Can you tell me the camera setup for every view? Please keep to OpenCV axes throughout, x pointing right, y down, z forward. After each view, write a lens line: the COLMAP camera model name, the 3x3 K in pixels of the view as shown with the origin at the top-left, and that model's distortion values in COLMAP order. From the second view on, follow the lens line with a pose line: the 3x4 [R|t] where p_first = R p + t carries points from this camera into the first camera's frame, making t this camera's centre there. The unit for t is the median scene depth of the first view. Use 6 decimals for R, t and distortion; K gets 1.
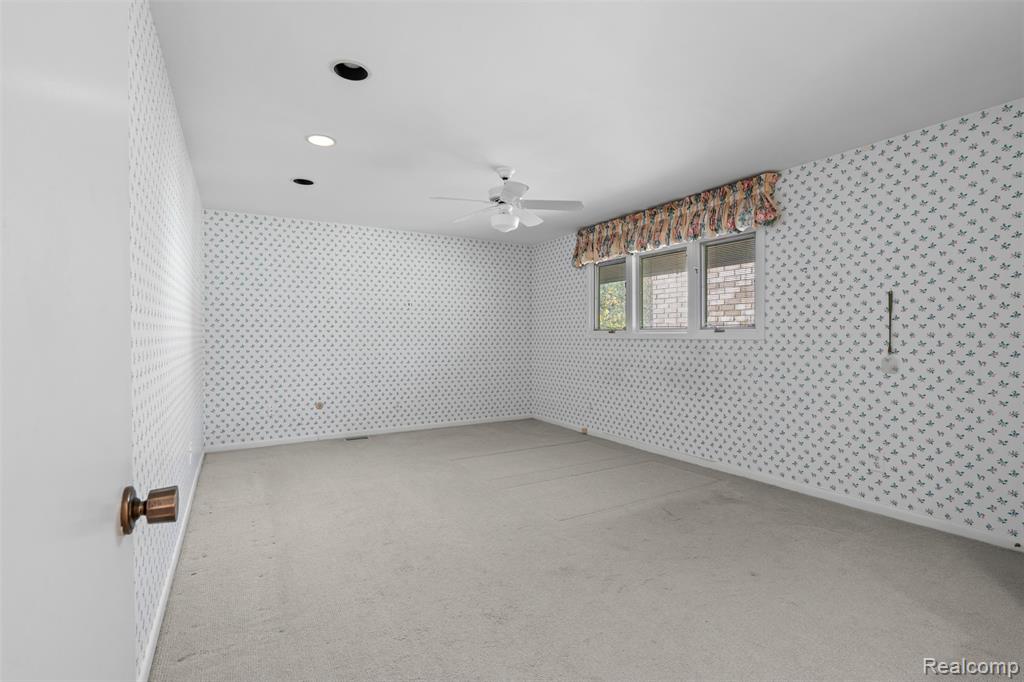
lens RADIAL K [[466.9, 0, 509.3], [0, 466.9, 336.0], [0, 0, 1]] dist [-0.004163, 0.001482]
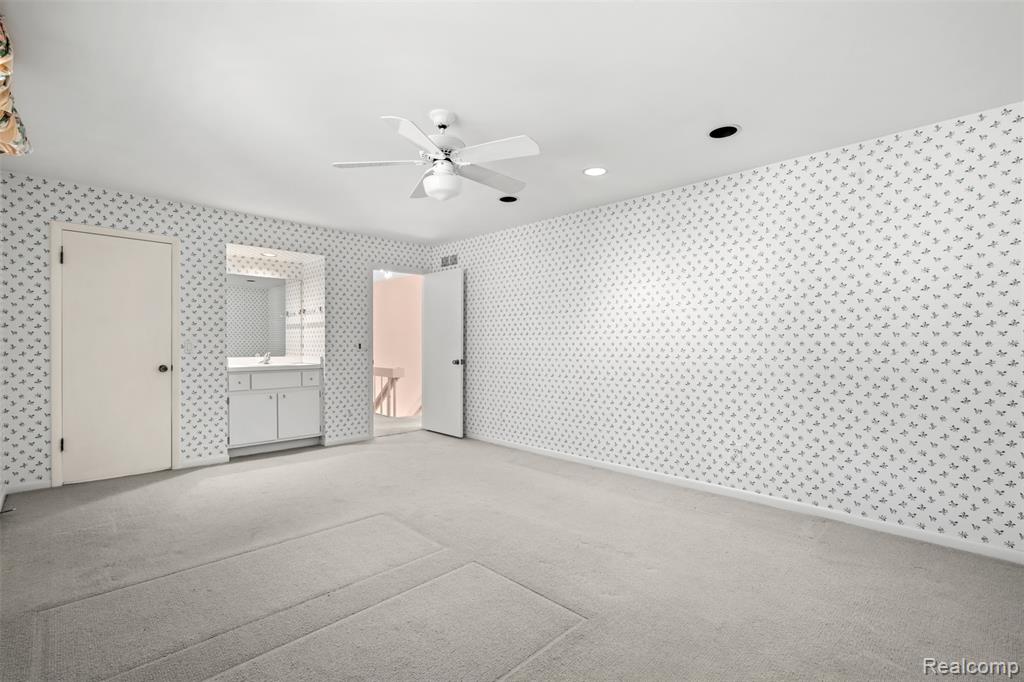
lens RADIAL K [[466.9, 0, 512.6], [0, 466.9, 347.3], [0, 0, 1]] dist [-0.004163, 0.001482]
pose [[0.969399, -0.001218, 0.245488, -0.100968], [-0.000335, 0.999980, 0.006286, 0.000051], [-0.245491, -0.006176, 0.969379, 0.170089]]
